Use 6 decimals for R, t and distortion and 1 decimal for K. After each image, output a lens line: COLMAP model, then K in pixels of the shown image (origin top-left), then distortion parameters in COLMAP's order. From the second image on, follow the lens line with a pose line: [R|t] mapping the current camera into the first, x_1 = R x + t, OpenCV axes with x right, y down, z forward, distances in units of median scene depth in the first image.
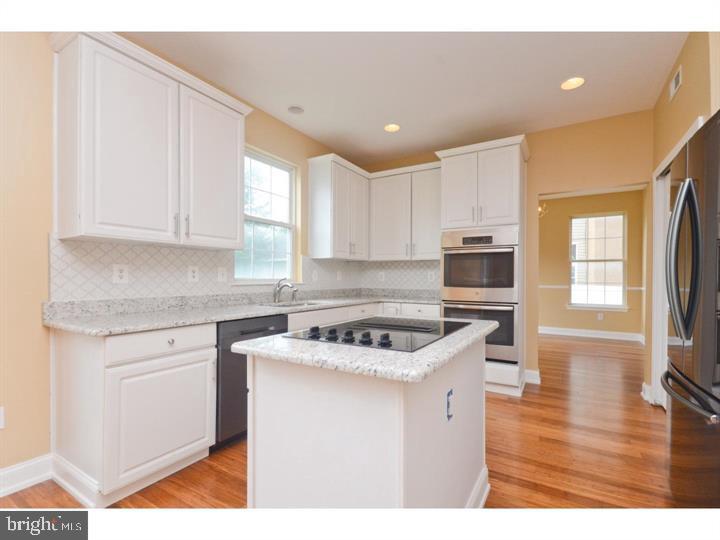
lens RADIAL K [[344.7, 0, 358.3], [0, 344.7, 277.6], [0, 0, 1]] dist [0.000886, -0.001673]
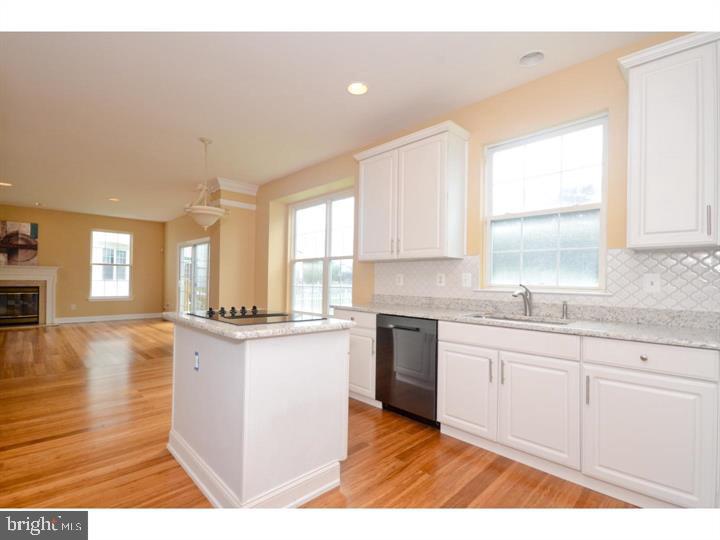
lens RADIAL K [[344.7, 0, 346.7], [0, 344.7, 283.6], [0, 0, 1]] dist [0.000886, -0.001673]
pose [[-0.272592, 0.003944, -0.962122, 0.734265], [-0.012283, 0.999896, 0.007578, -0.001362], [0.962051, 0.013883, -0.272515, 0.952548]]
